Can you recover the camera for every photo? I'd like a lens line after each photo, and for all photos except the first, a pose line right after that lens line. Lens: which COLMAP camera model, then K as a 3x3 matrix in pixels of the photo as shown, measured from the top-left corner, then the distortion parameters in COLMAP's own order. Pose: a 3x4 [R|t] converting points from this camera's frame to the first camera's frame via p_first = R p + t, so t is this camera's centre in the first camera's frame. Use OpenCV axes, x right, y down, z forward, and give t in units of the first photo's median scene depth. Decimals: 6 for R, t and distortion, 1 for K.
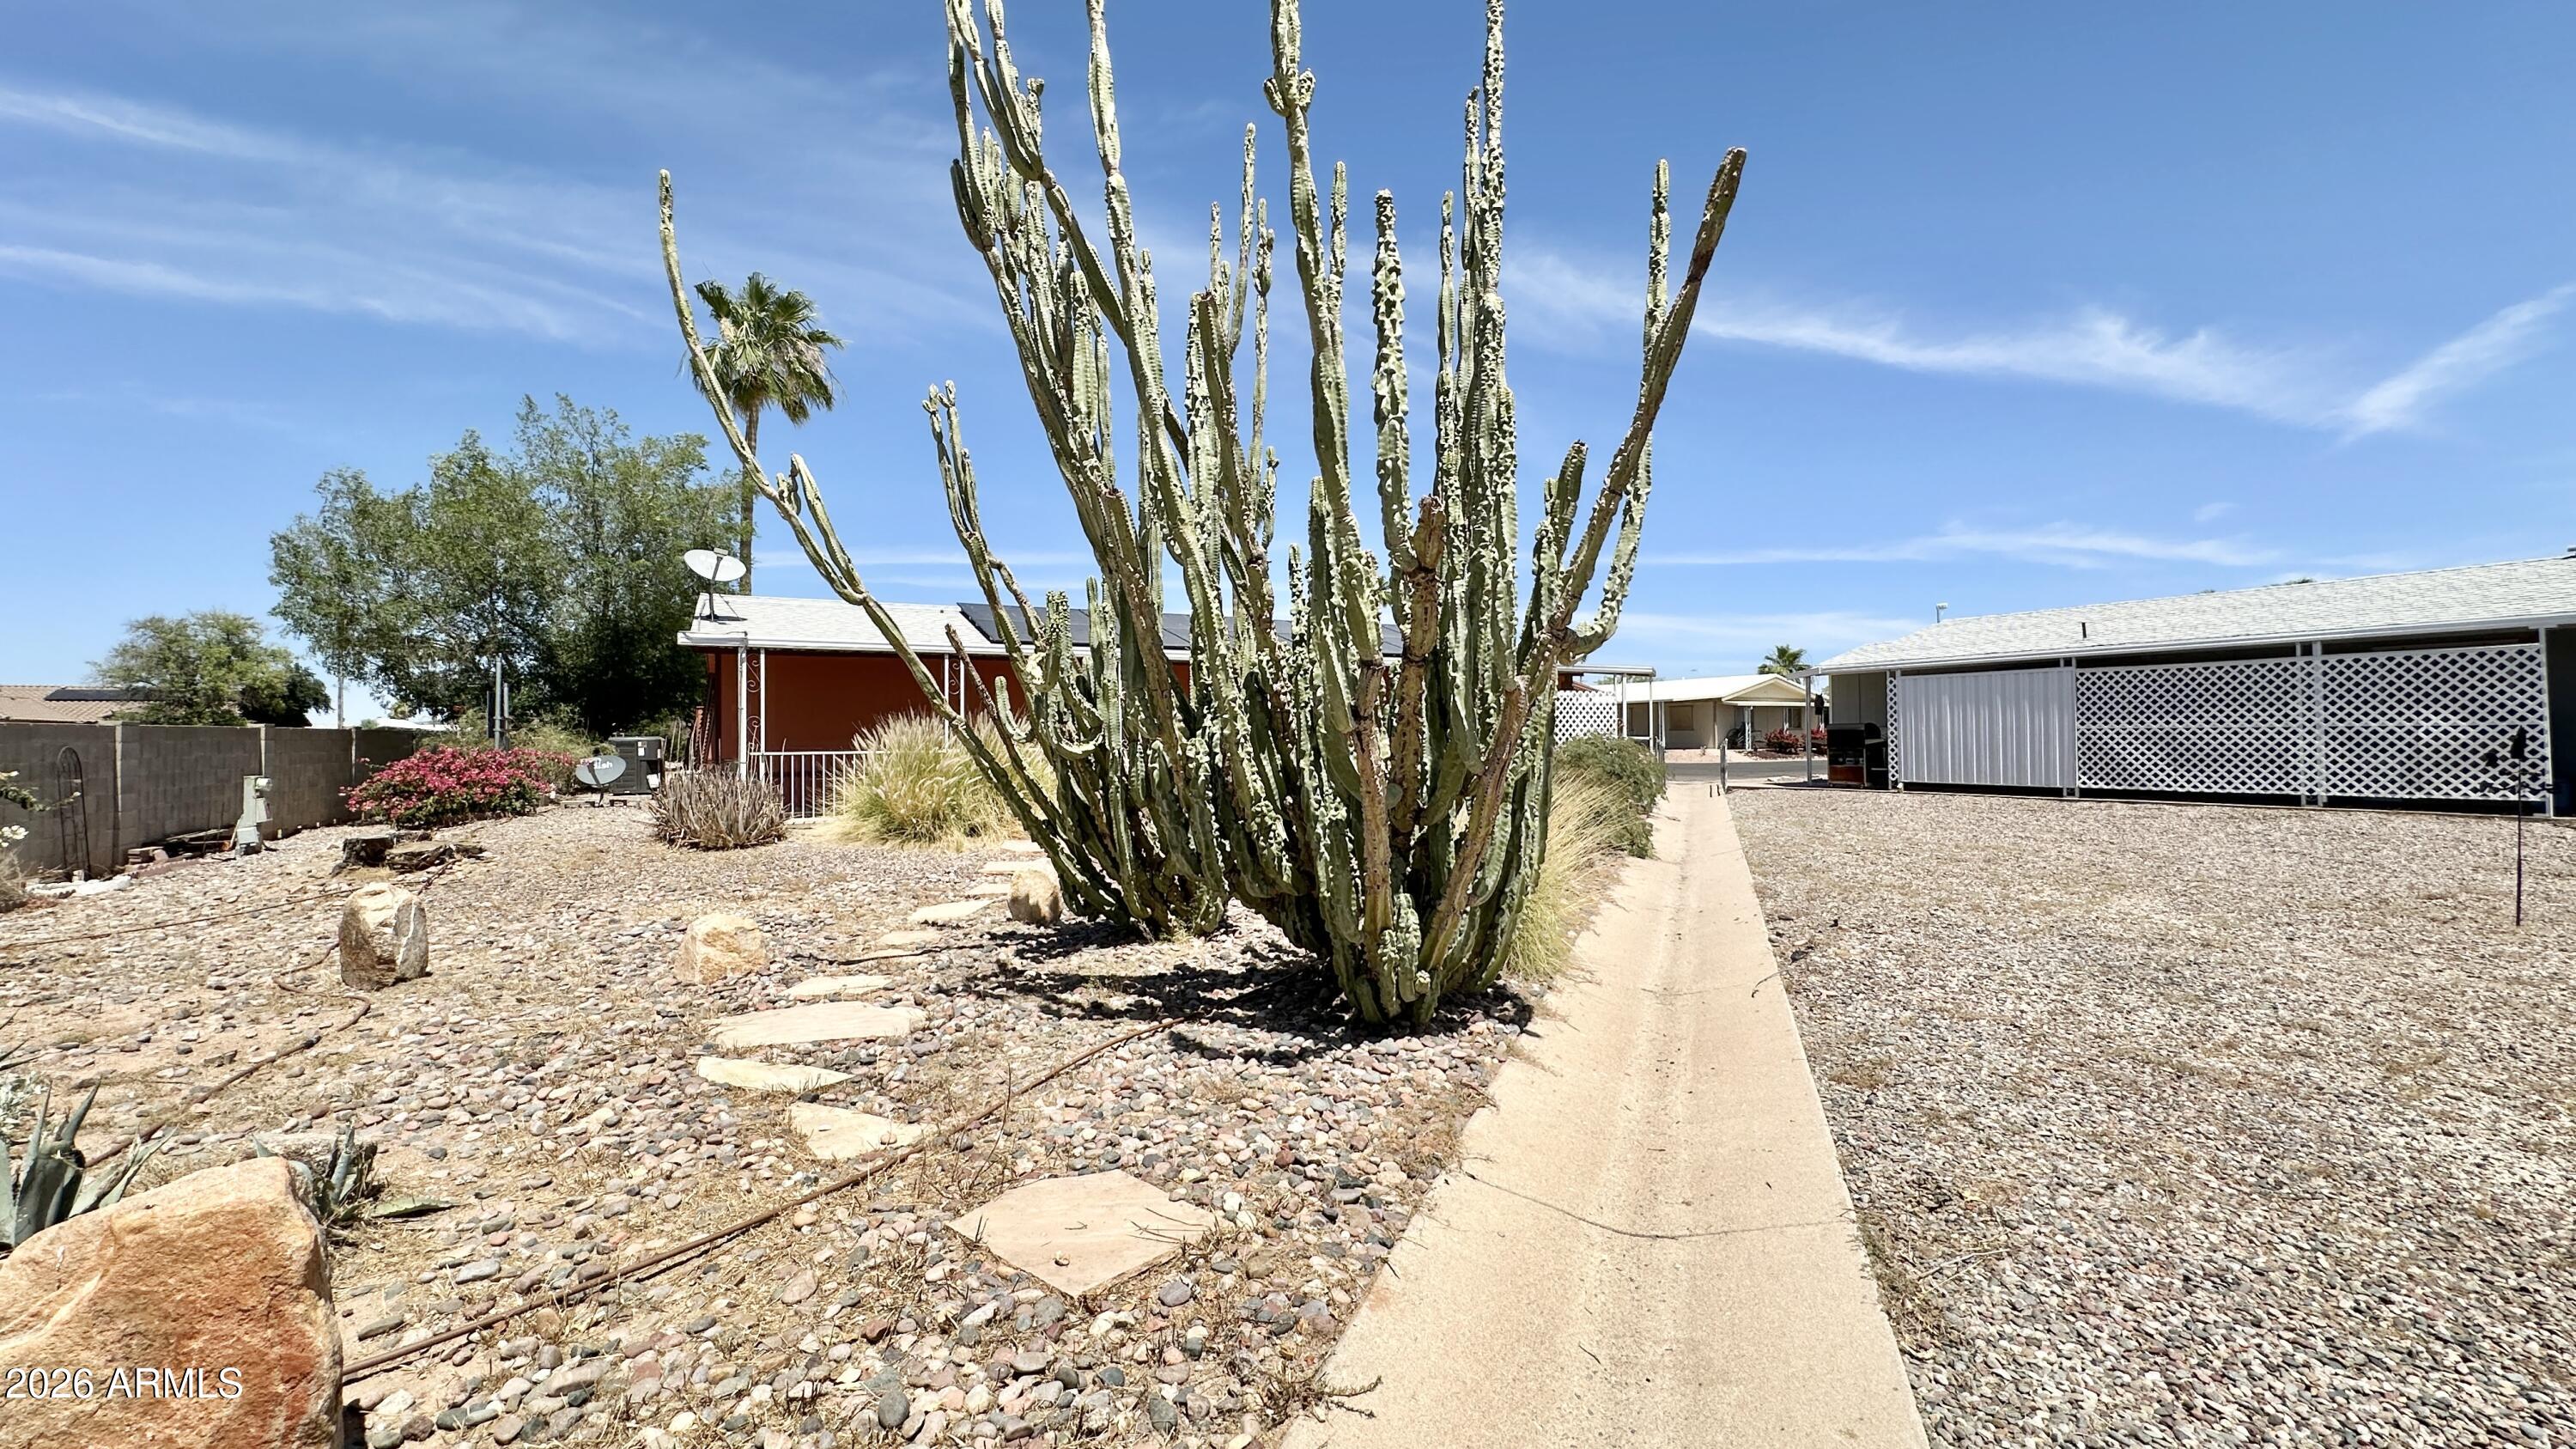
lens RADIAL K [[1037.6, 0, 1280.3], [0, 1037.6, 726.3], [0, 0, 1]] dist [0.002439, 0.000286]
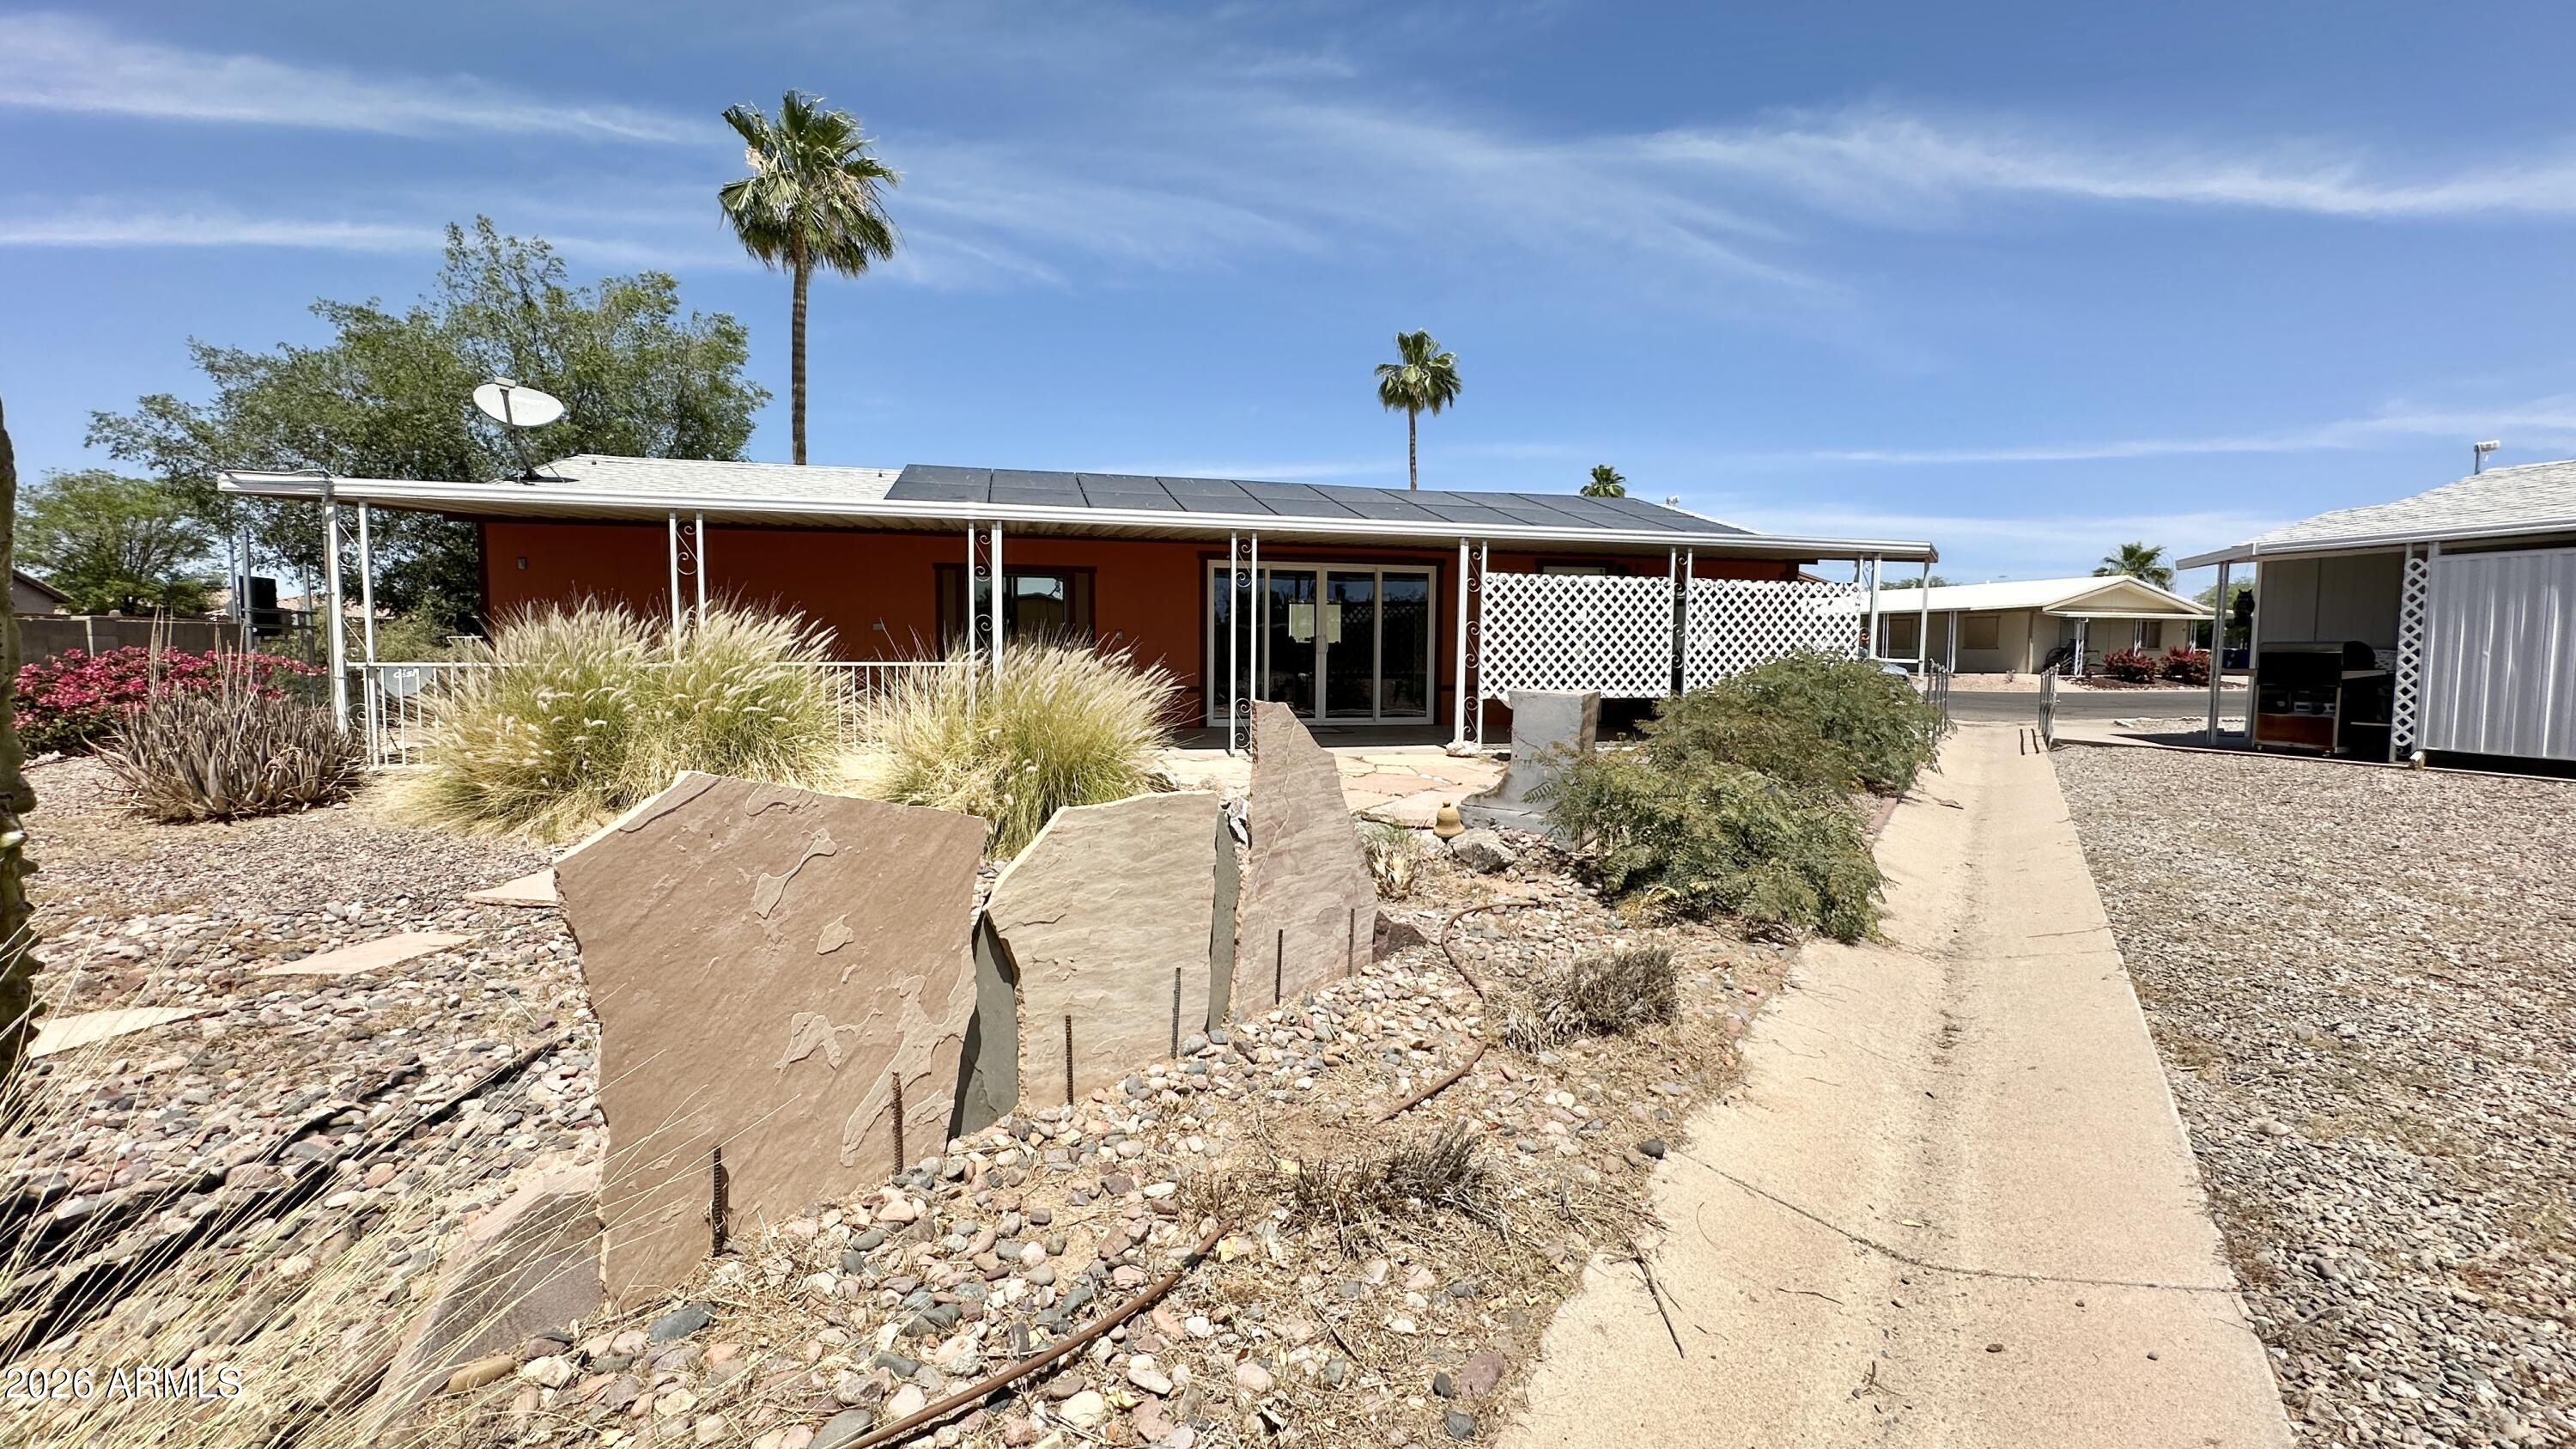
lens RADIAL K [[1037.6, 0, 1280.3], [0, 1037.6, 726.3], [0, 0, 1]] dist [0.002439, 0.000286]
pose [[0.975045, 0.031753, -0.219724, 0.121352], [-0.012710, 0.996079, 0.087545, 0.000663], [0.221642, -0.082568, 0.971626, 0.308768]]
